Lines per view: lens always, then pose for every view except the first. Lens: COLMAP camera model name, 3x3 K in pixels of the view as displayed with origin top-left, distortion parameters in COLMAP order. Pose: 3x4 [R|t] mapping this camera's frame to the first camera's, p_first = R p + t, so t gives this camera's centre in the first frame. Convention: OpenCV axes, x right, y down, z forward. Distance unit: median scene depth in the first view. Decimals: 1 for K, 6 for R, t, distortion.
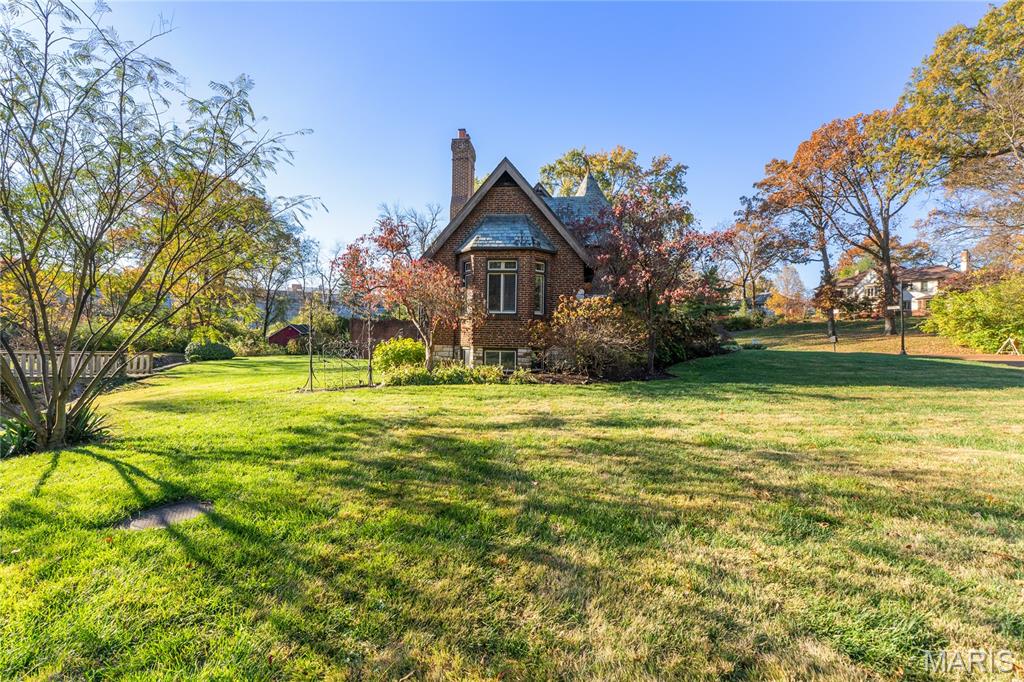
lens RADIAL K [[437.3, 0, 513.4], [0, 437.3, 341.4], [0, 0, 1]] dist [-0.003484, -0.000217]
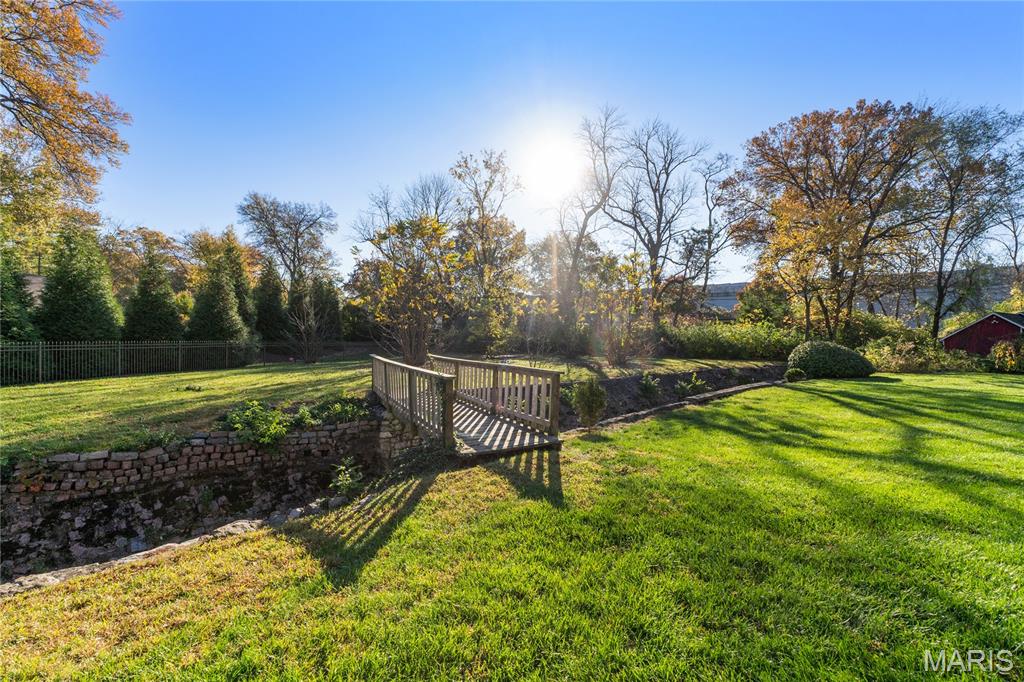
lens RADIAL K [[437.3, 0, 513.6], [0, 437.3, 342.8], [0, 0, 1]] dist [-0.003484, -0.000217]
pose [[0.286461, -0.015475, -0.957967, -0.190629], [0.005311, 0.999880, -0.014564, 0.000773], [0.958077, -0.000915, 0.286509, 0.323920]]
